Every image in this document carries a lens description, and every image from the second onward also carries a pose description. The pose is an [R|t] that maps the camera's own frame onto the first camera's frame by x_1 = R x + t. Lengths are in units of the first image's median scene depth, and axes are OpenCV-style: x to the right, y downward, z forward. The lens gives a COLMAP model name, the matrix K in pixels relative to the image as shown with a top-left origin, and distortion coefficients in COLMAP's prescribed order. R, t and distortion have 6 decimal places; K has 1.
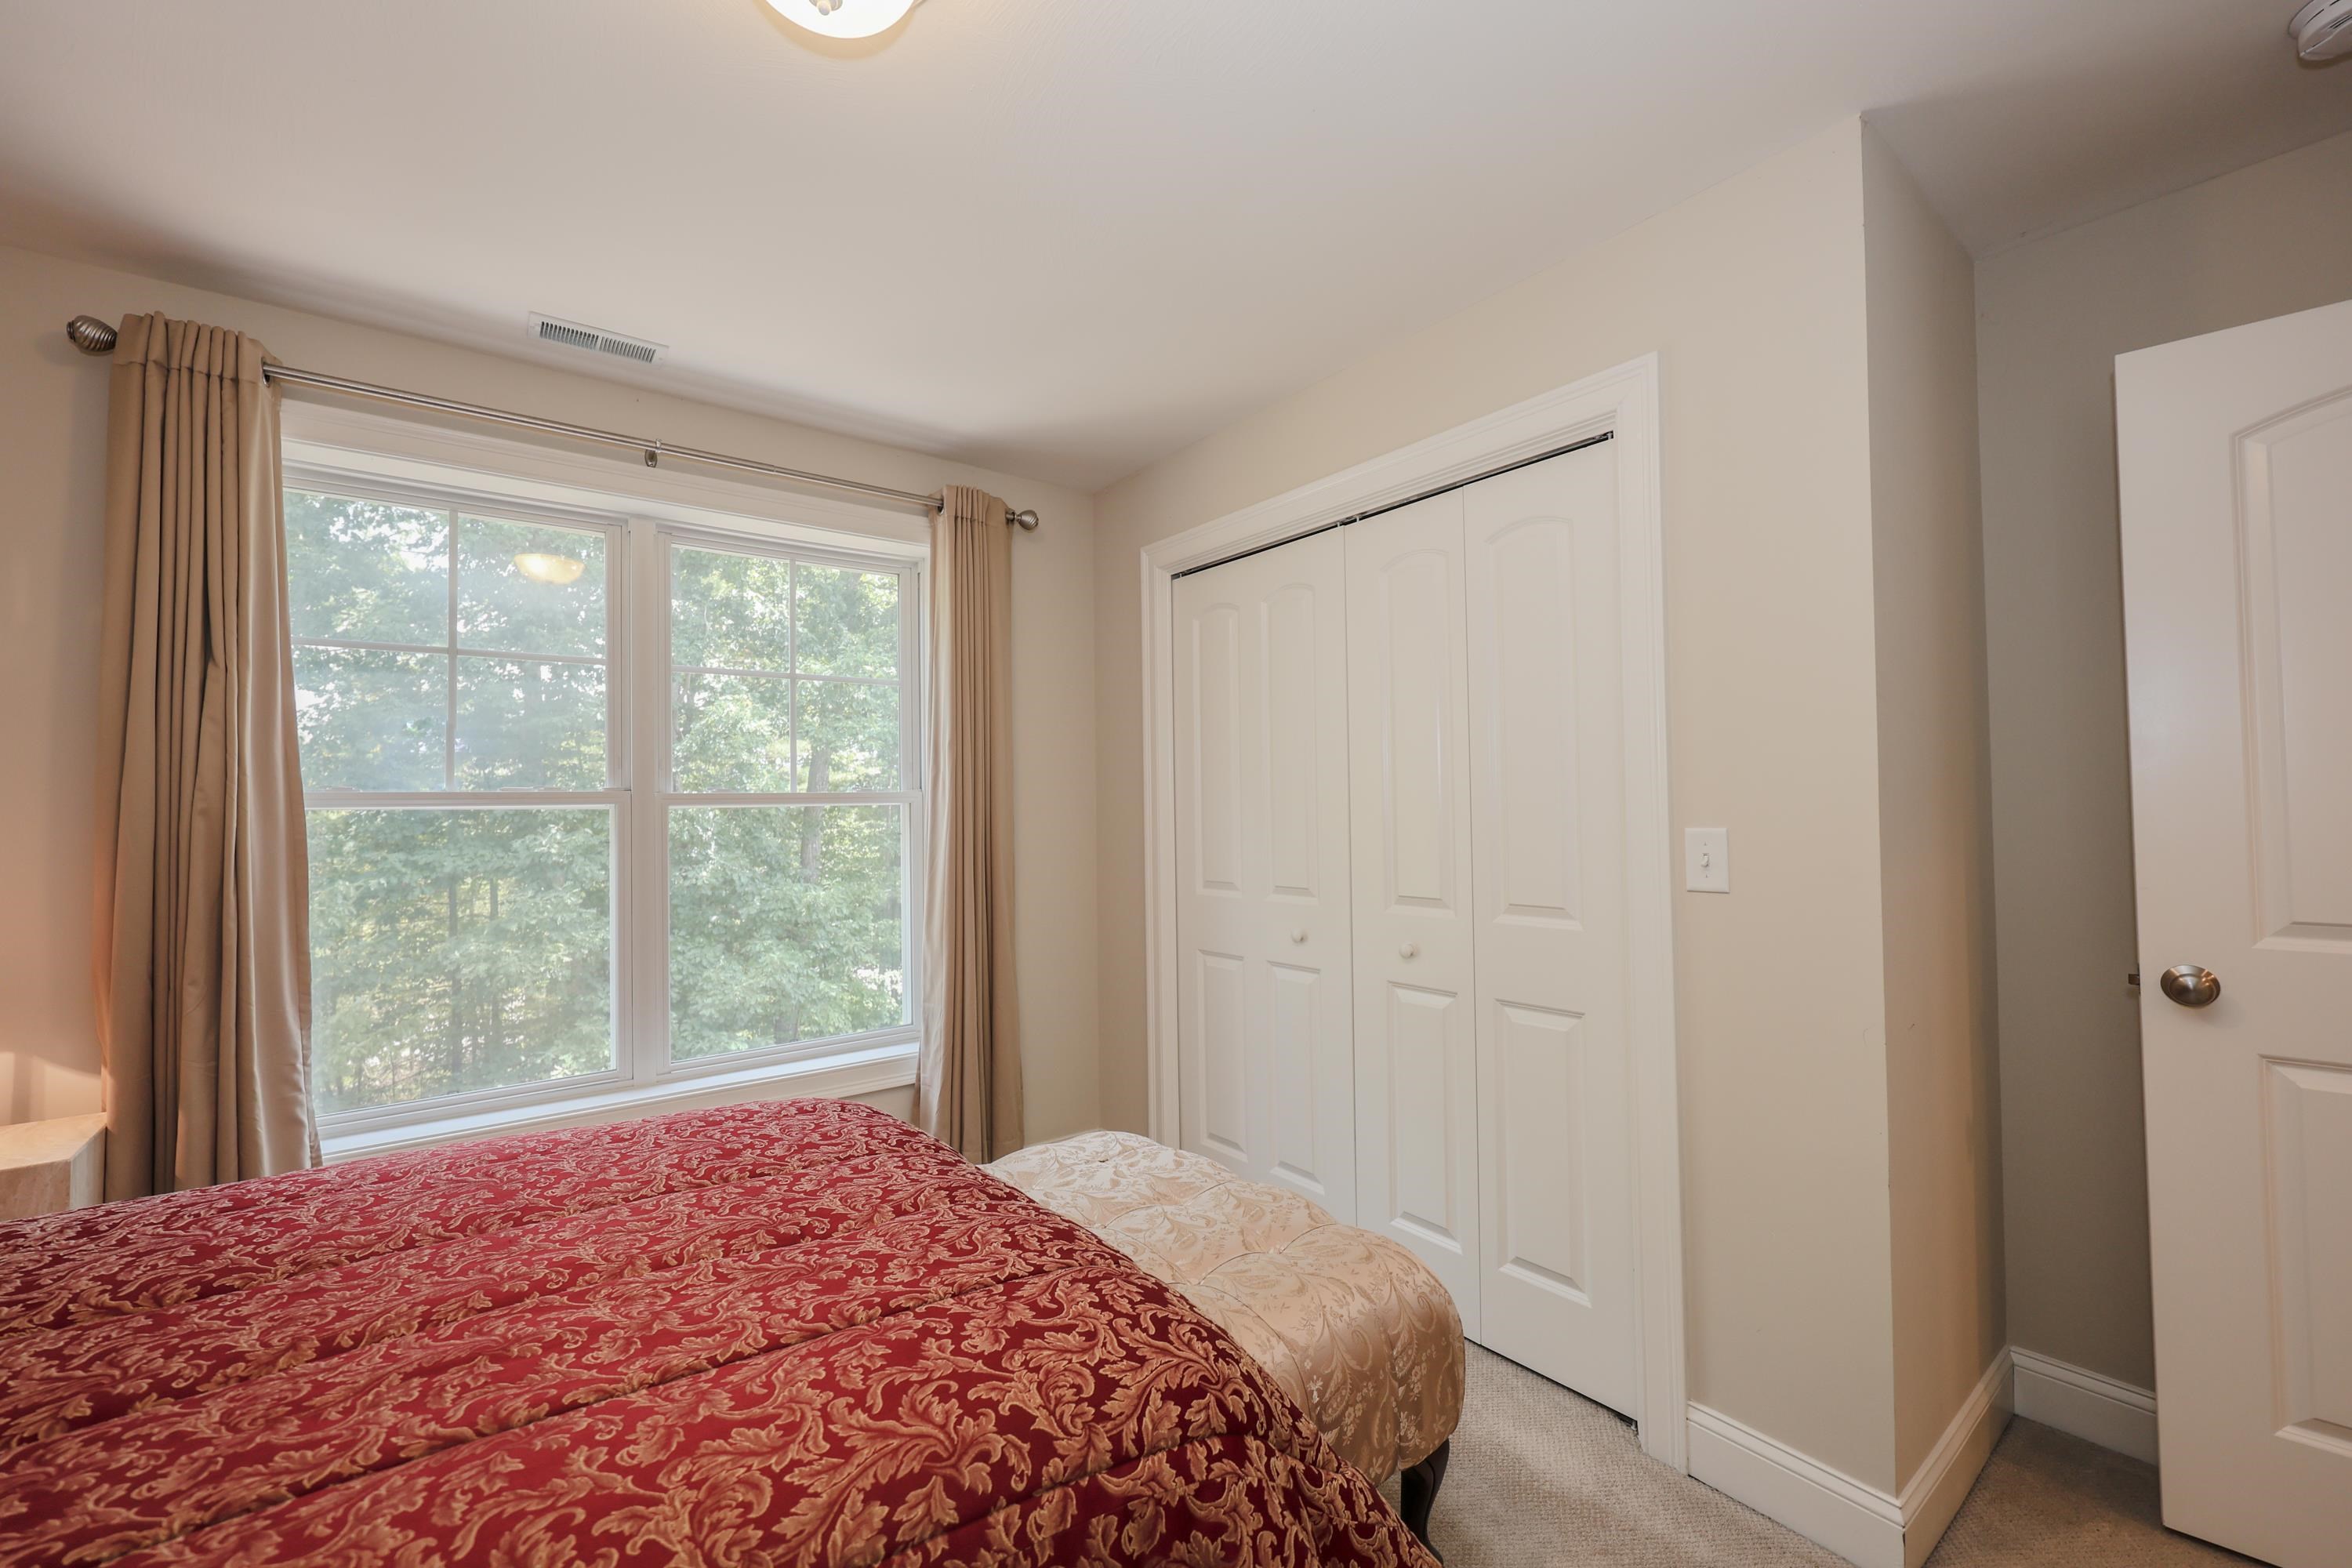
lens RADIAL K [[958.2, 0, 1169.2], [0, 958.2, 782.8], [0, 0, 1]] dist [0.001684, 0.000148]
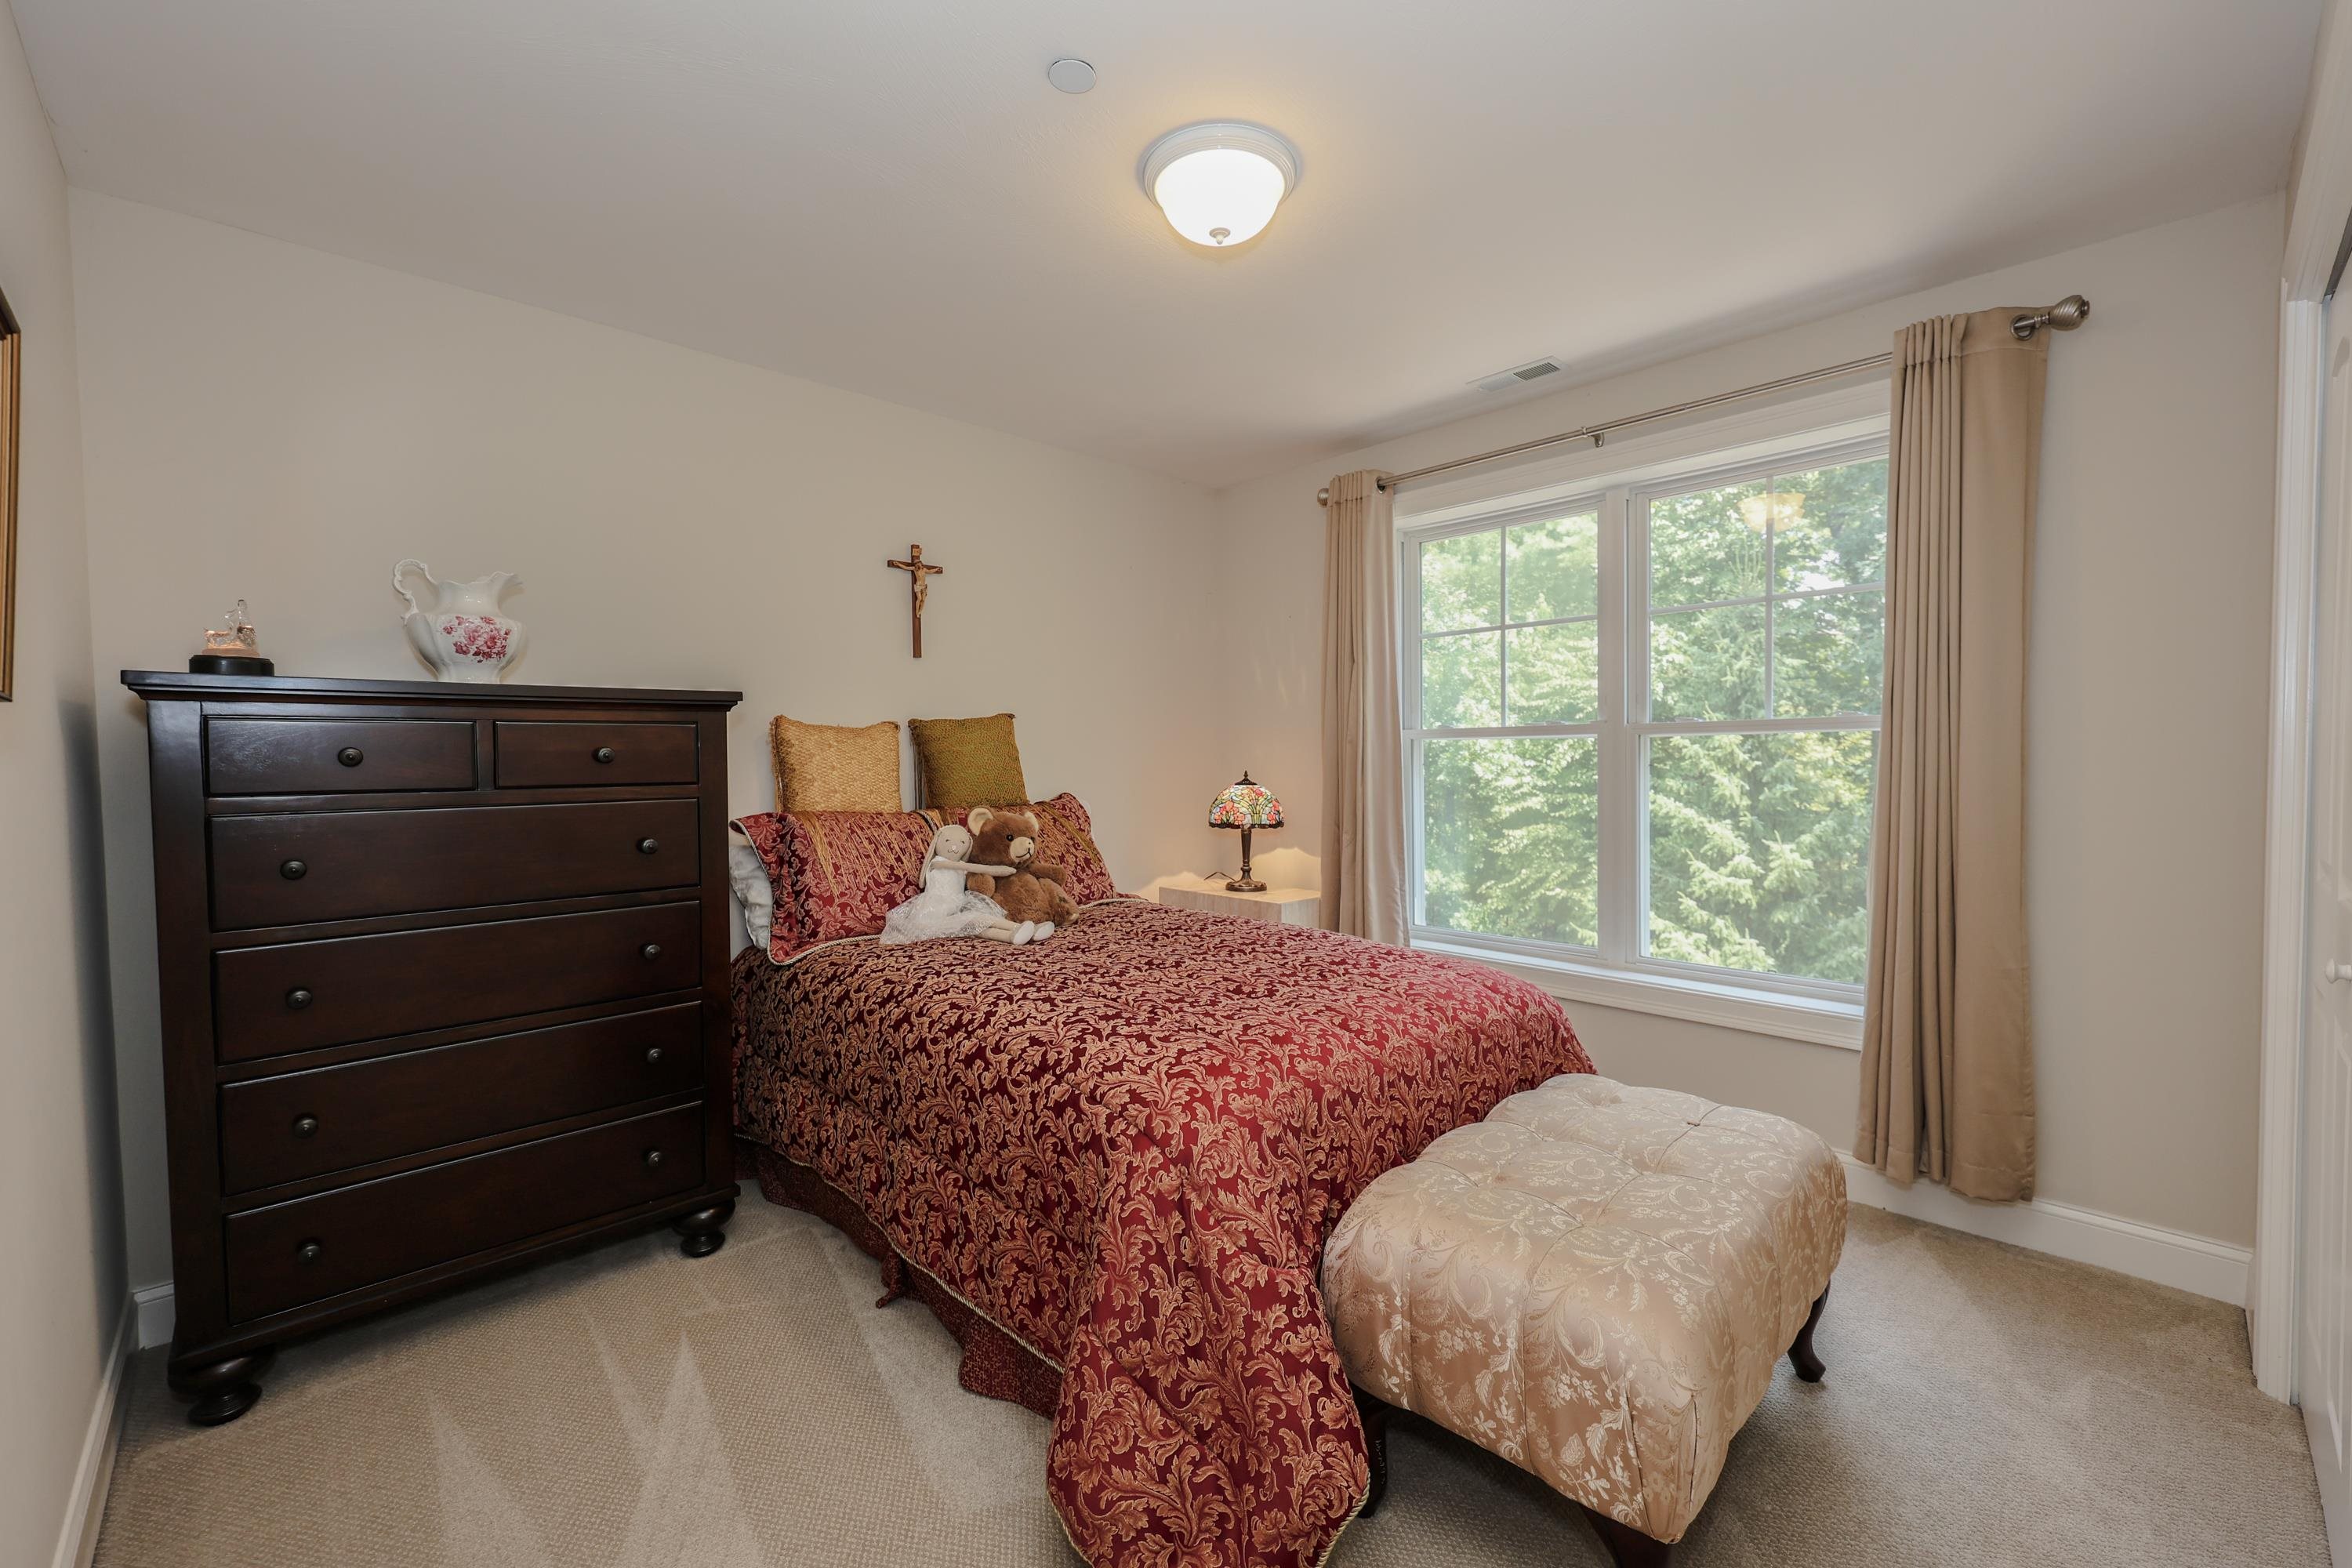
lens RADIAL K [[958.2, 0, 1169.5], [0, 958.2, 787.5], [0, 0, 1]] dist [0.001684, 0.000148]
pose [[0.115443, 0.045414, -0.992275, 1.495743], [0.037725, 0.998033, 0.050067, 0.025906], [0.992597, -0.043214, 0.113503, 0.820788]]
